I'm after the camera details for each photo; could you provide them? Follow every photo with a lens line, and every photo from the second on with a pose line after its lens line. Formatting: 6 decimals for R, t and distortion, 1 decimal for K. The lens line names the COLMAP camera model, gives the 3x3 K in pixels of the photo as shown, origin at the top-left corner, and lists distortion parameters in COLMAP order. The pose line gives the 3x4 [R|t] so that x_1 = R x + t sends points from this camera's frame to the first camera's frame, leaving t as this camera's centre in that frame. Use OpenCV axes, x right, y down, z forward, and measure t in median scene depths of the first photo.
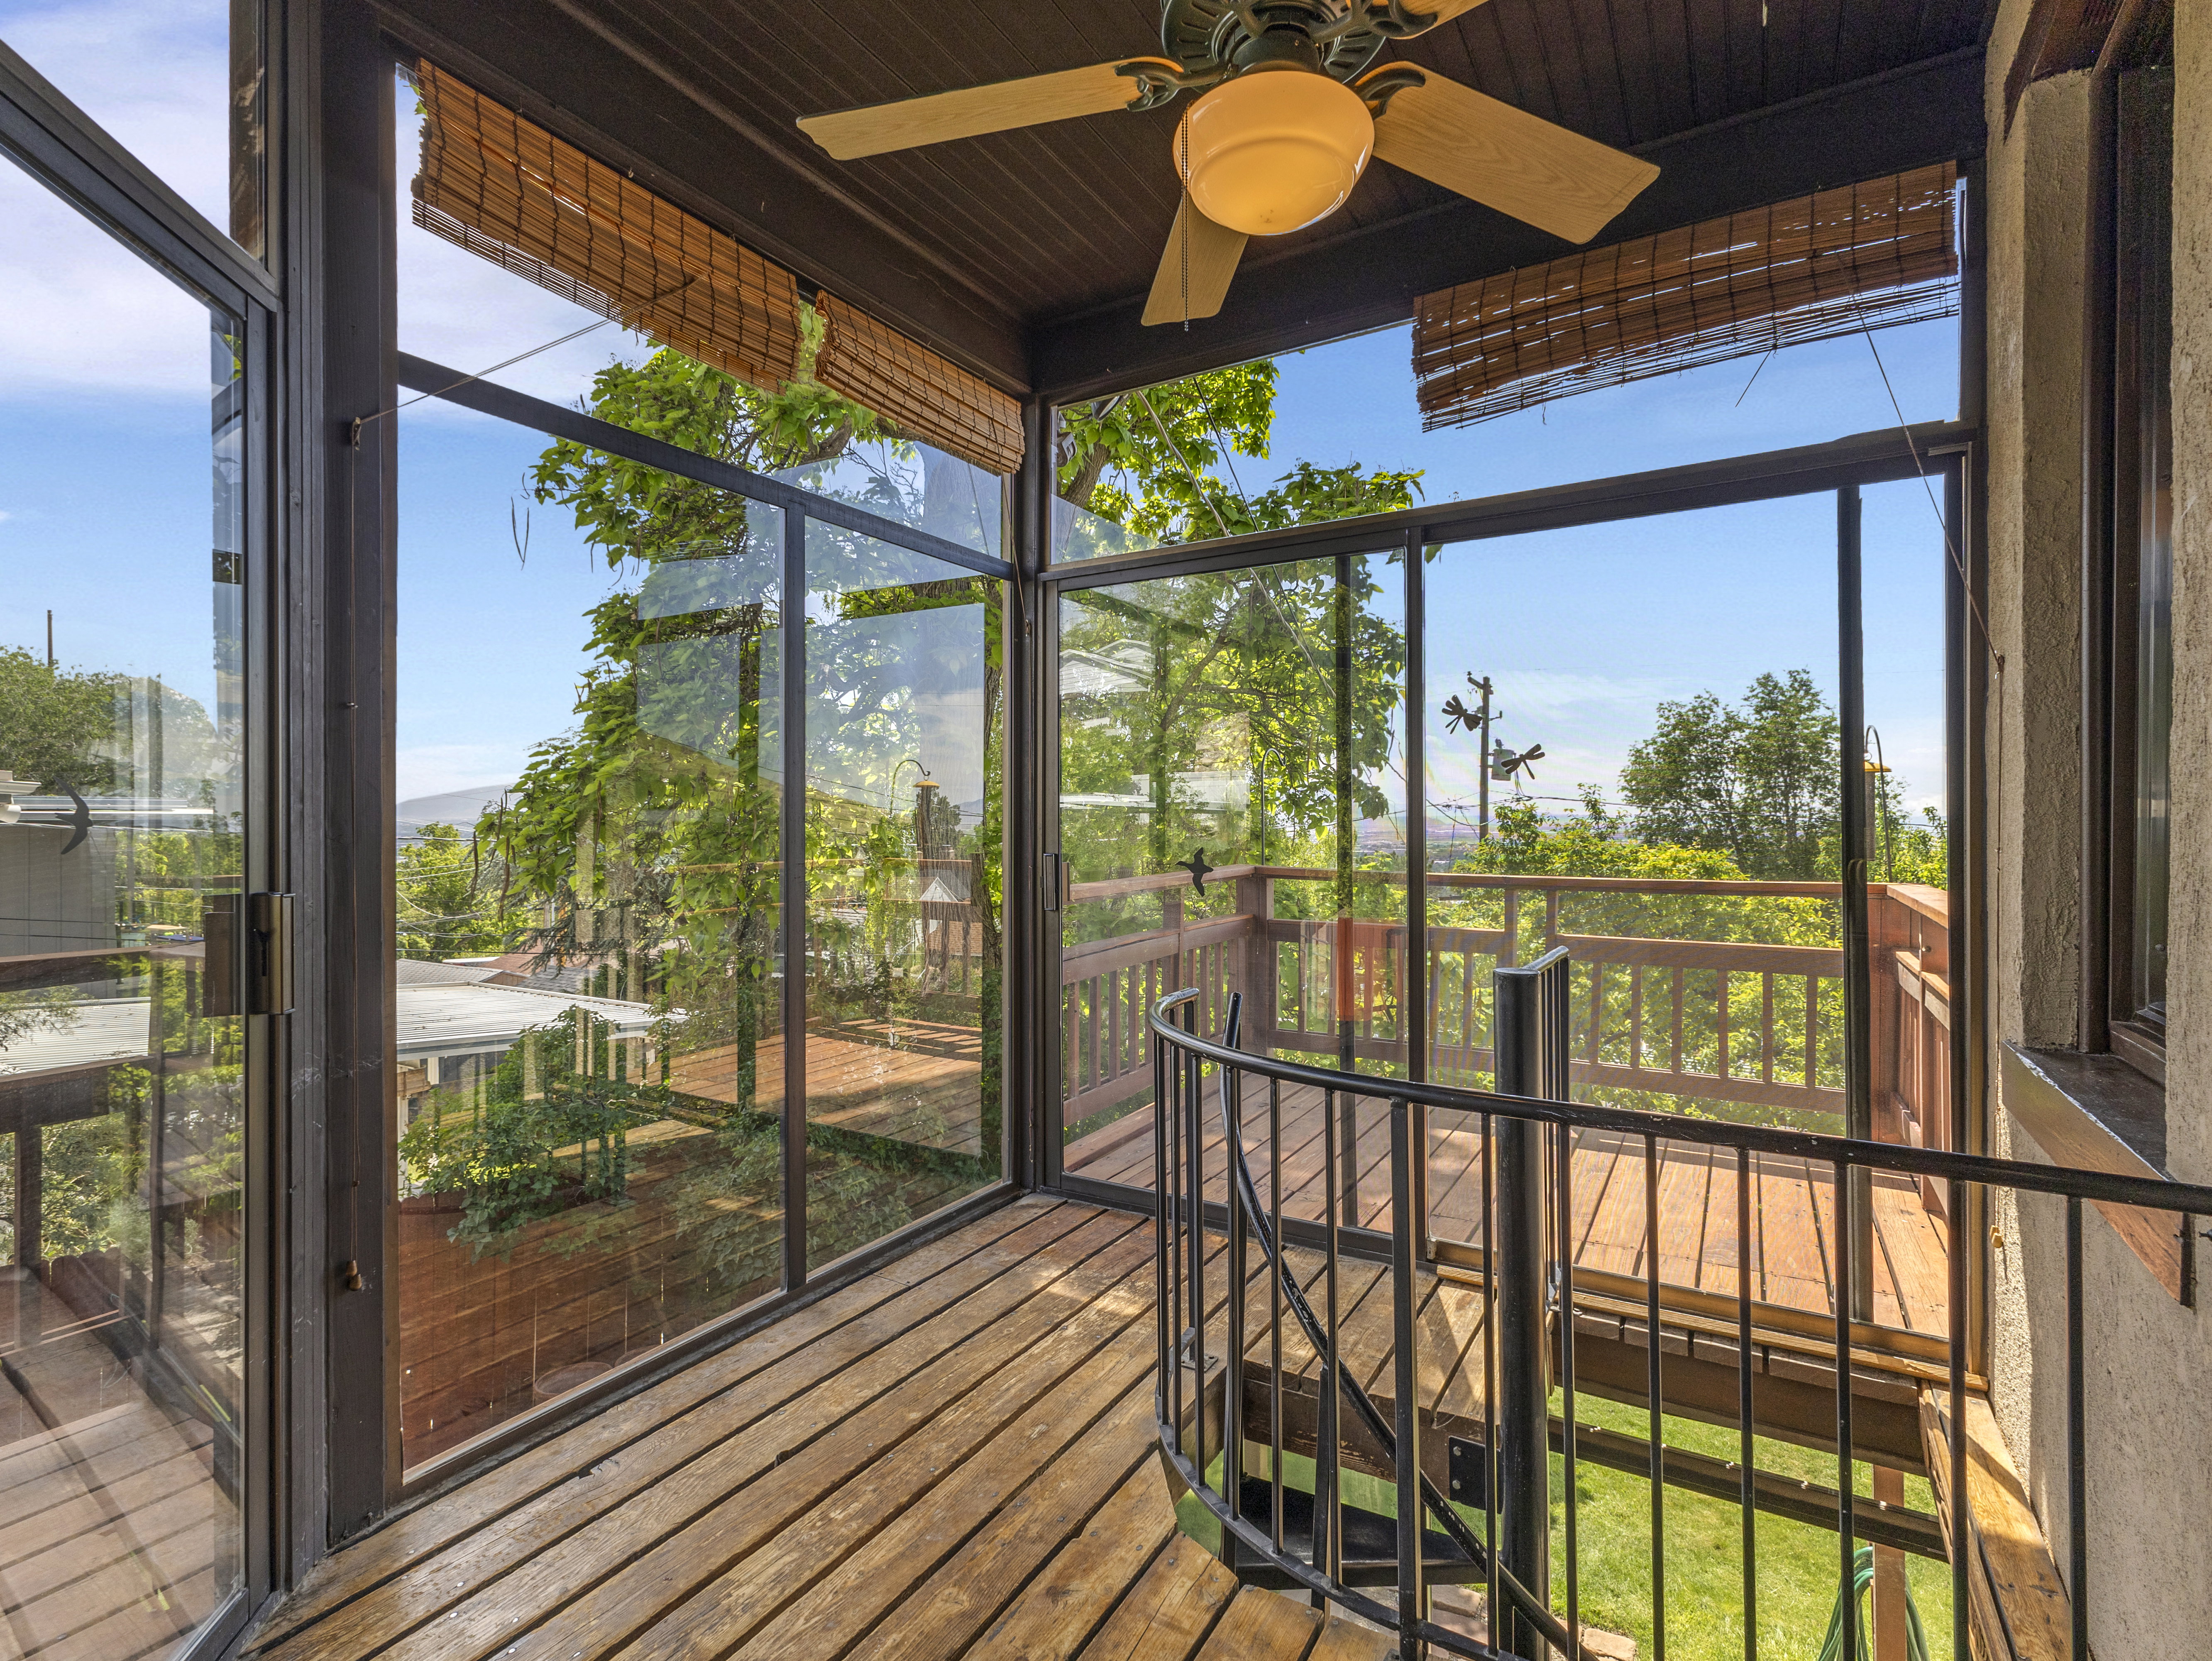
lens RADIAL K [[1094.6, 0, 1105.1], [0, 1094.6, 826.9], [0, 0, 1]] dist [-0.001476, 0.001050]
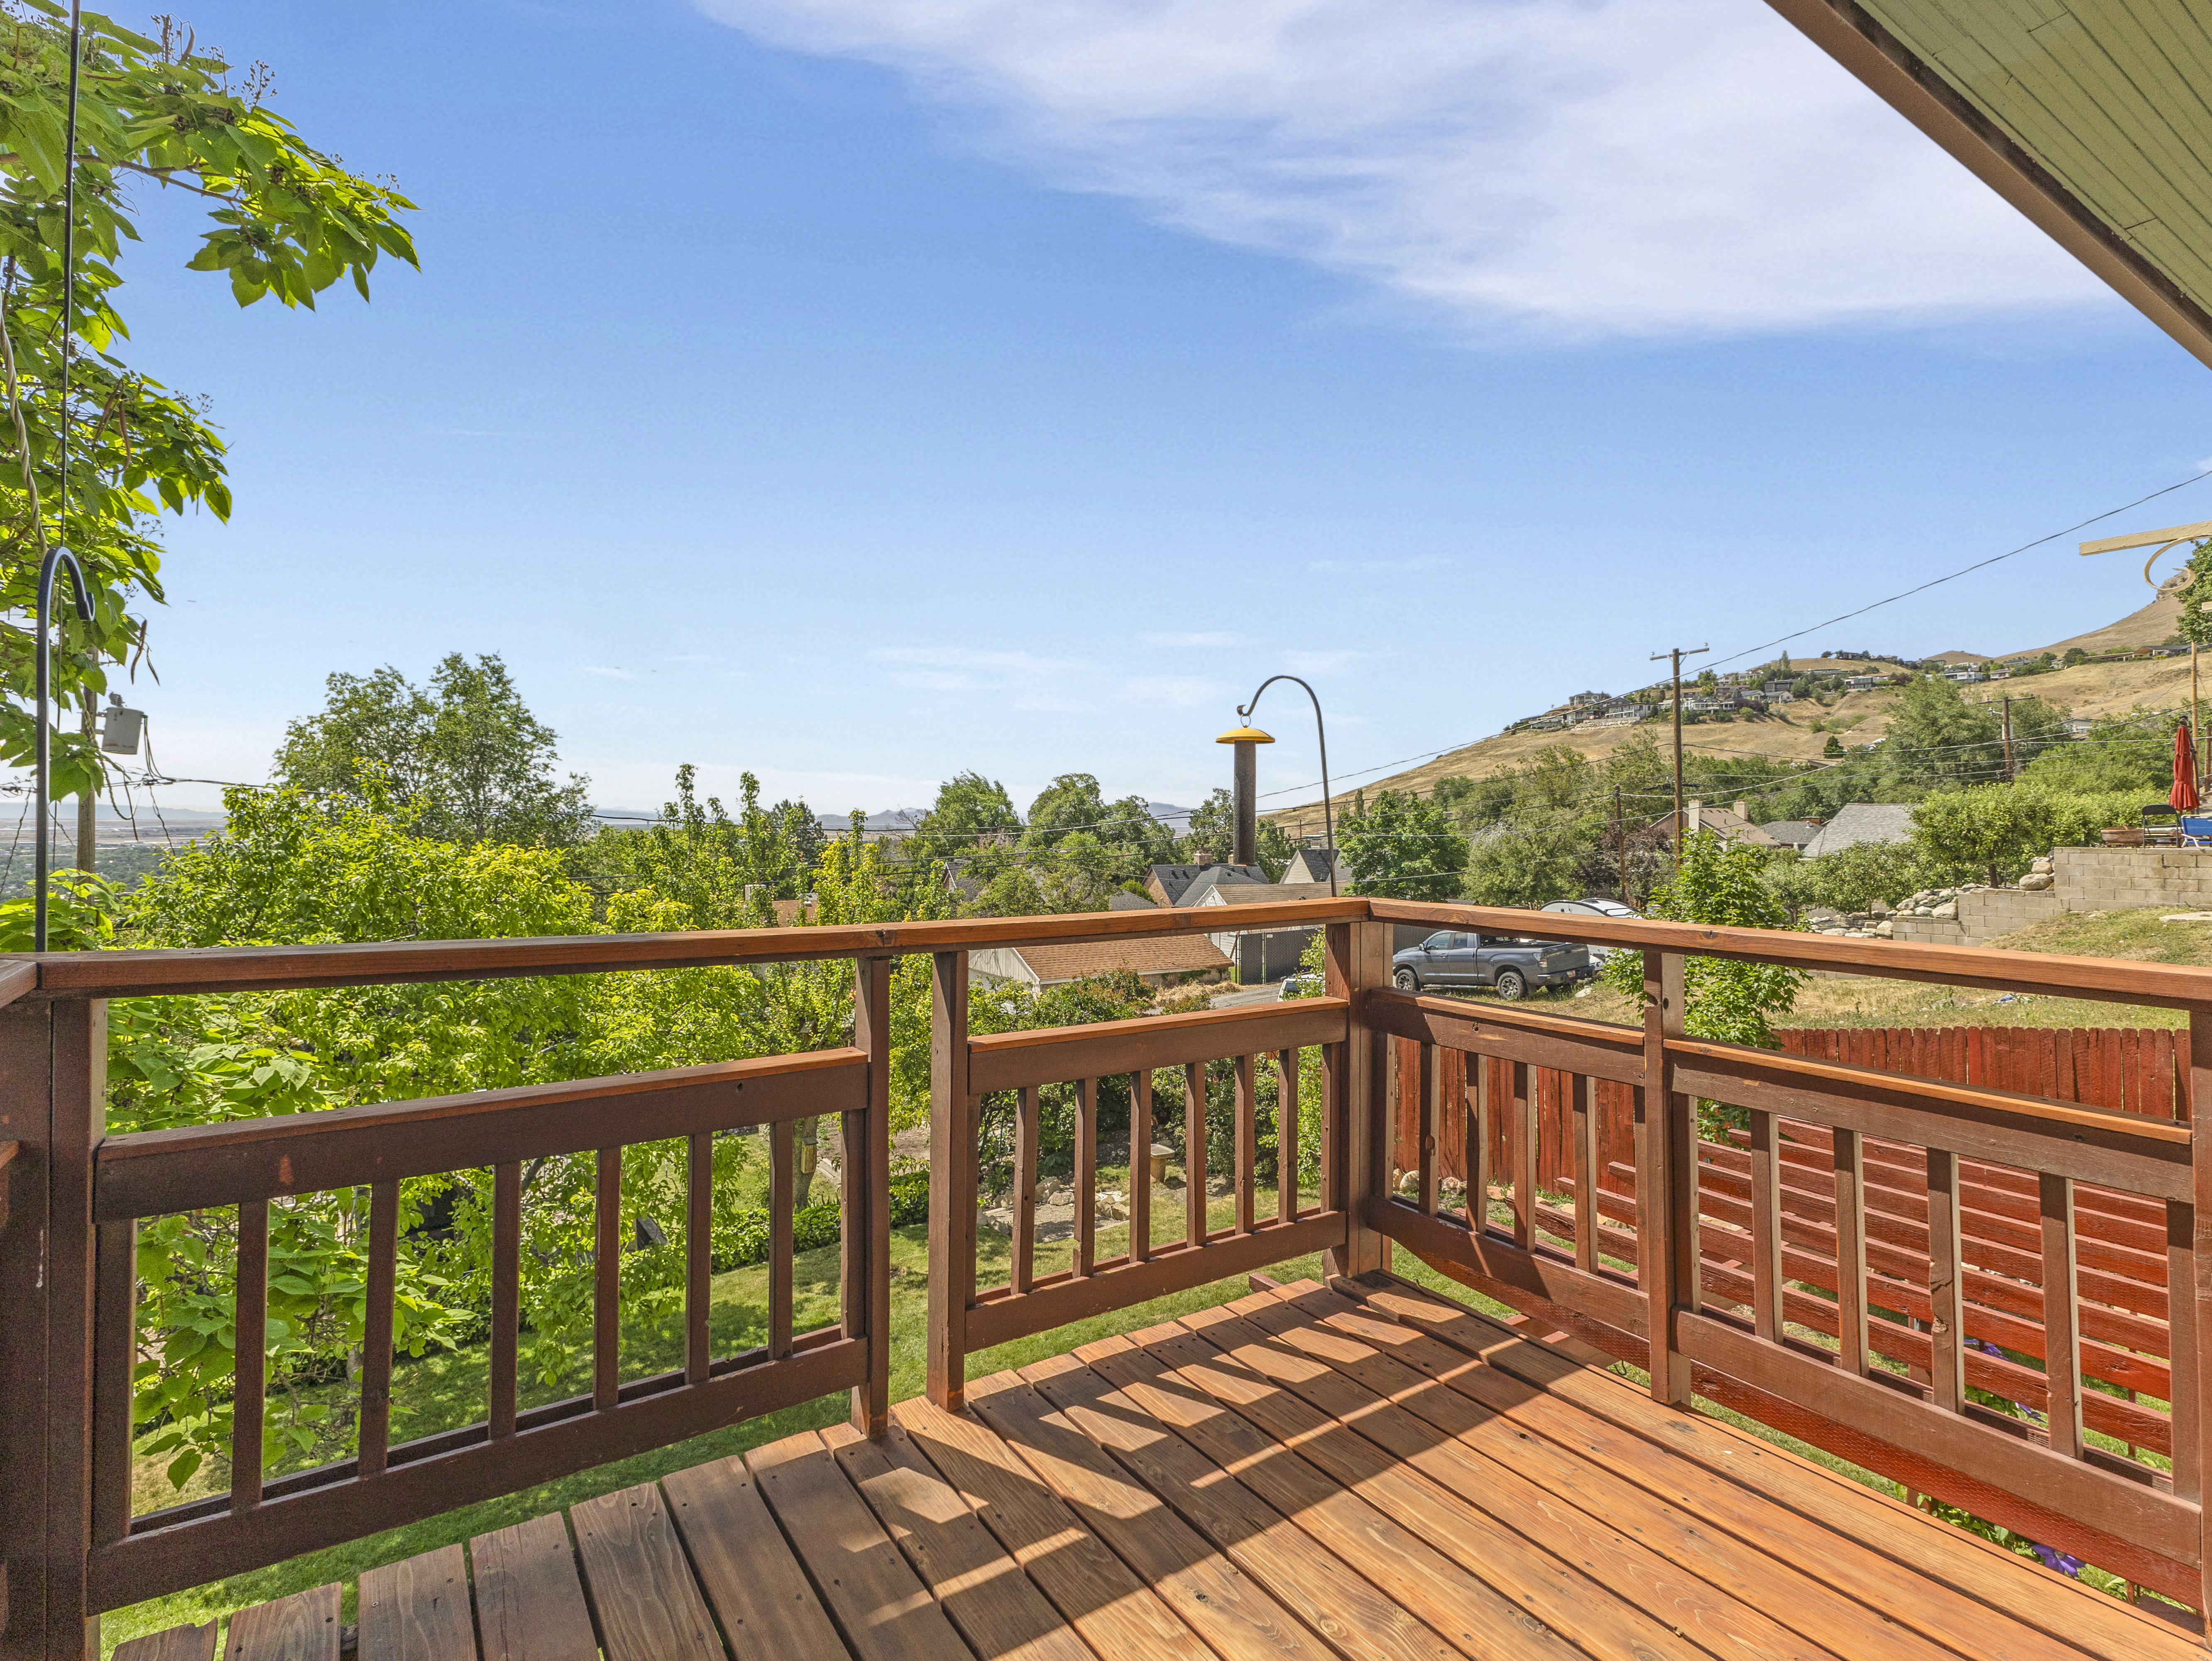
lens RADIAL K [[1094.7, 0, 1107.6], [0, 1094.7, 821.6], [0, 0, 1]] dist [-0.001476, 0.001050]
pose [[0.421901, -0.002848, 0.906637, -0.000728], [0.002921, 0.999994, 0.001782, 0.000286], [-0.906637, 0.001897, 0.421907, 0.112388]]
